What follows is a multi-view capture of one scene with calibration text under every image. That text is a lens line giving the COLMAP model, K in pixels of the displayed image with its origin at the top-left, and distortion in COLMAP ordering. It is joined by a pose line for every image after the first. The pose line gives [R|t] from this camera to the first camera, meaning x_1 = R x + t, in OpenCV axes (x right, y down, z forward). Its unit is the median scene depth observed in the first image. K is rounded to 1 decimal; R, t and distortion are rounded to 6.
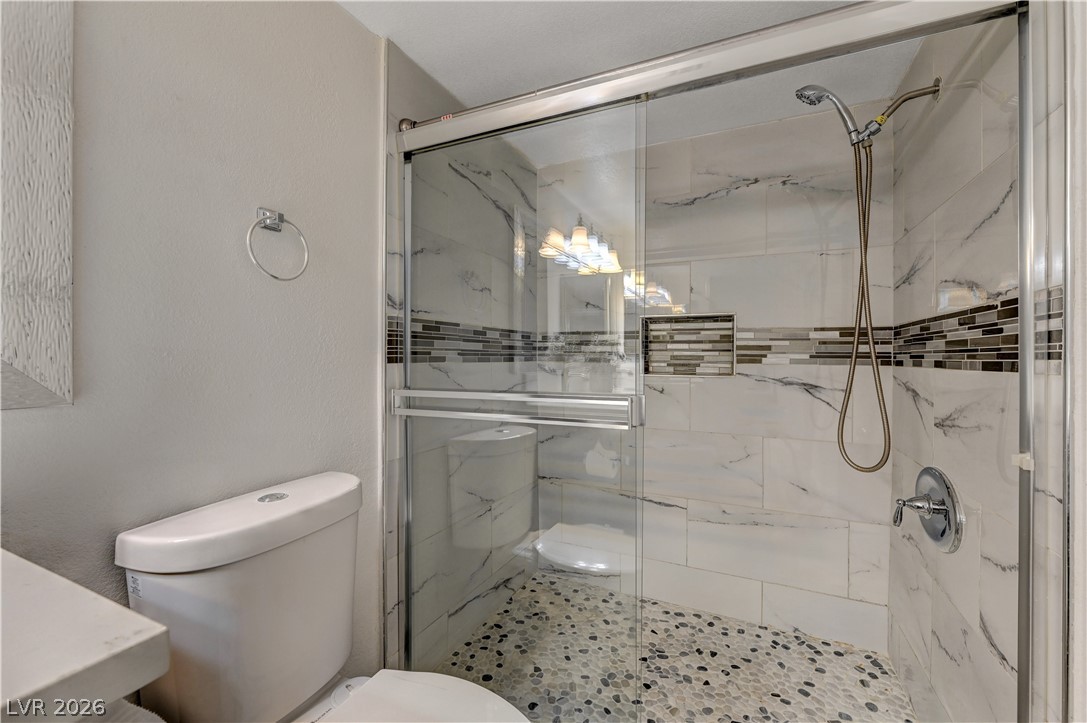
lens RADIAL K [[443.0, 0, 545.0], [0, 443.0, 358.7], [0, 0, 1]] dist [0.001009, -0.000011]
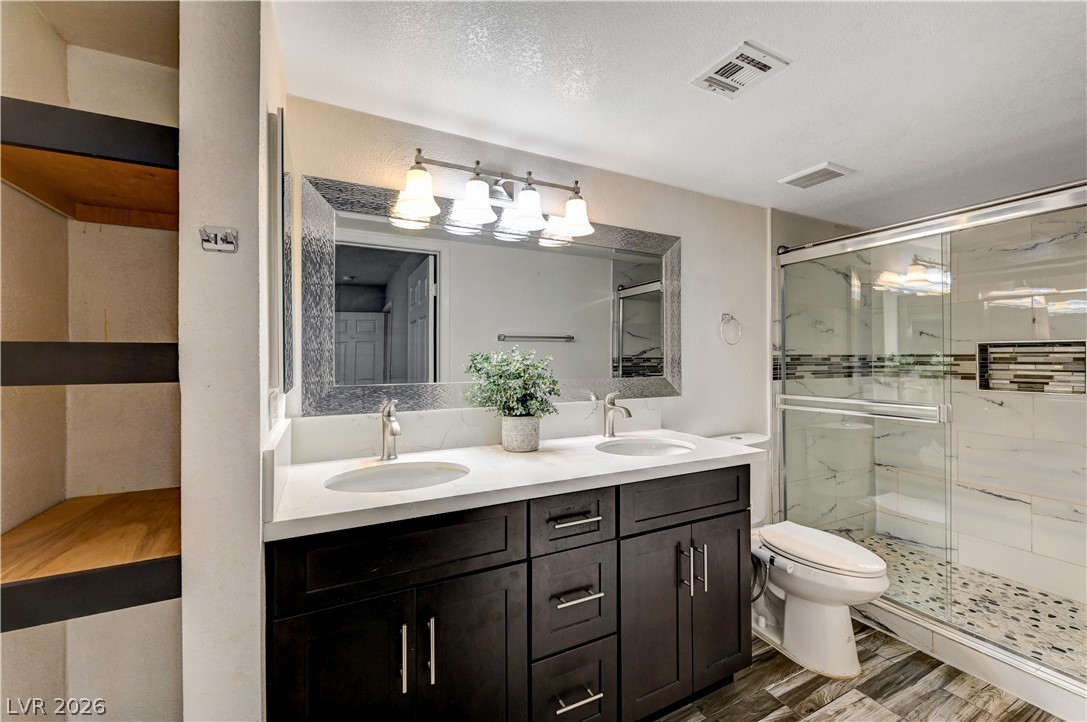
lens RADIAL K [[443.0, 0, 540.6], [0, 443.0, 357.4], [0, 0, 1]] dist [0.001009, -0.000011]
pose [[0.789040, -0.008626, -0.614281, 0.014639], [0.005521, 0.999961, -0.006950, -0.054311], [0.614317, 0.002093, 0.789057, -0.750127]]
